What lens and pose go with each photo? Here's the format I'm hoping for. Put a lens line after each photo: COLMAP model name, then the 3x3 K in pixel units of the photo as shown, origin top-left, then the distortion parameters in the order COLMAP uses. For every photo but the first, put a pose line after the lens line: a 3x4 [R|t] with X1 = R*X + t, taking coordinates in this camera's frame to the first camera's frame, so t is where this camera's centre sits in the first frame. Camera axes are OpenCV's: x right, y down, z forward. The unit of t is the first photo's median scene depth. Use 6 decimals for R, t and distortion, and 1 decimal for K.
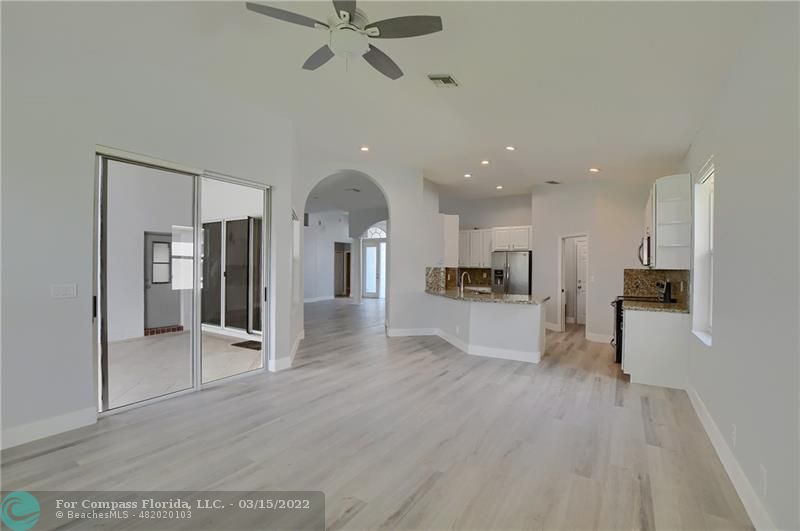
lens RADIAL K [[352.0, 0, 399.9], [0, 352.0, 266.7], [0, 0, 1]] dist [-0.031184, 0.003011]
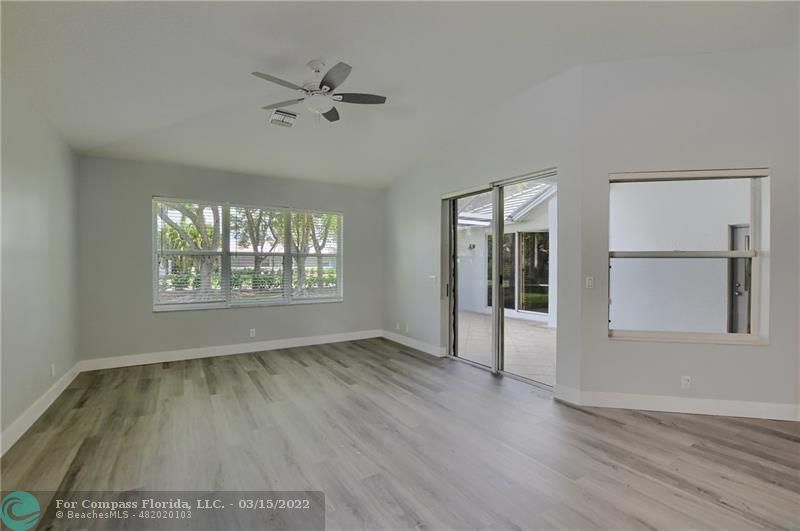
lens RADIAL K [[352.0, 0, 397.4], [0, 352.0, 266.4], [0, 0, 1]] dist [-0.031184, 0.003011]
pose [[-0.424327, -0.003913, -0.905500, 0.295883], [-0.005456, 0.999984, -0.001765, 0.001352], [0.905492, 0.004192, -0.424342, 0.571284]]
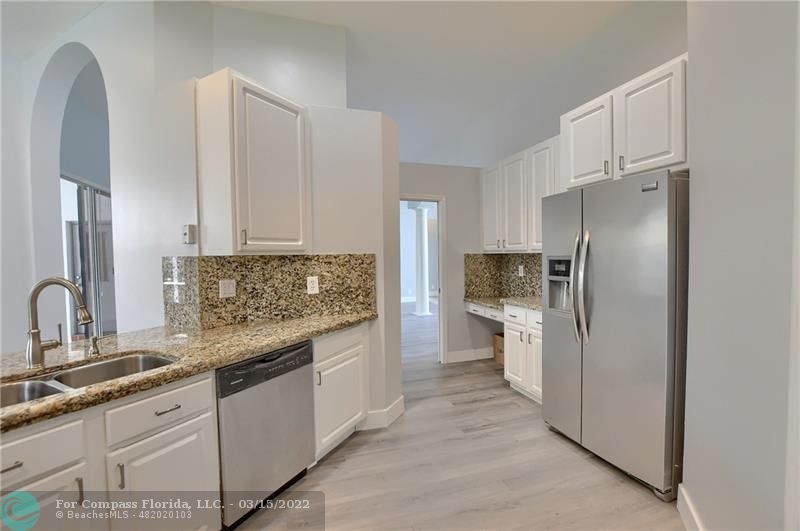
lens RADIAL K [[352.0, 0, 399.1], [0, 352.0, 269.6], [0, 0, 1]] dist [-0.031184, 0.003011]
pose [[0.767691, 0.007495, -0.640776, 0.399551], [0.021363, 0.999077, 0.037279, 0.004955], [0.640464, -0.042308, 0.766822, 0.777167]]
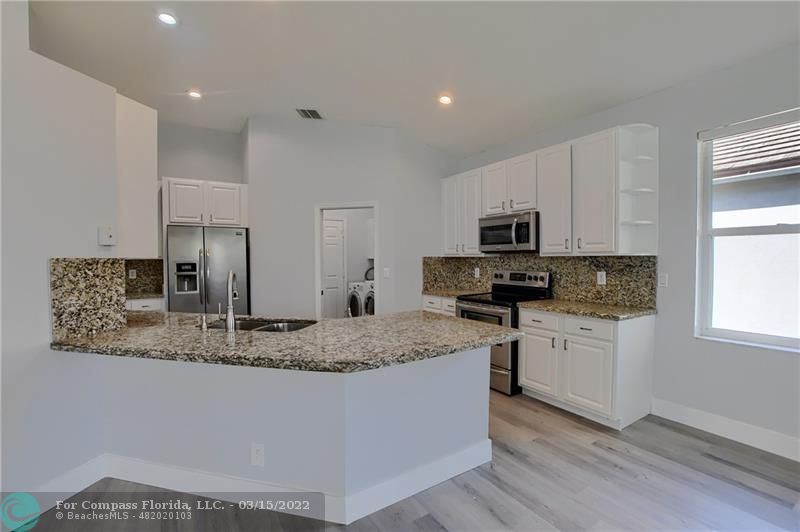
lens RADIAL K [[352.0, 0, 399.6], [0, 352.0, 266.7], [0, 0, 1]] dist [-0.031184, 0.003011]
pose [[0.431103, -0.034239, 0.901653, -0.042311], [0.008681, 0.999391, 0.033799, 0.001060], [-0.902261, -0.006743, 0.431138, 0.560355]]
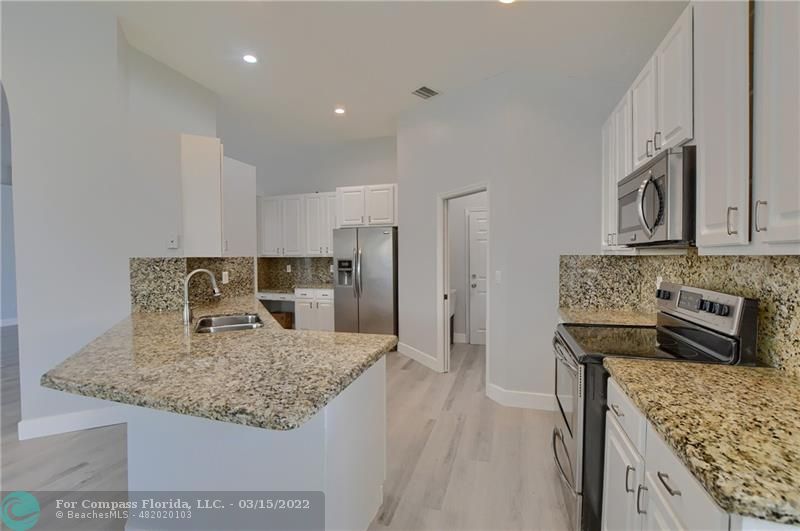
lens RADIAL K [[352.0, 0, 396.6], [0, 352.0, 267.1], [0, 0, 1]] dist [-0.031184, 0.003011]
pose [[0.965950, -0.022597, 0.257739, 0.236173], [0.014019, 0.999286, 0.035072, 0.002085], [-0.258347, -0.030265, 0.965578, 0.461504]]
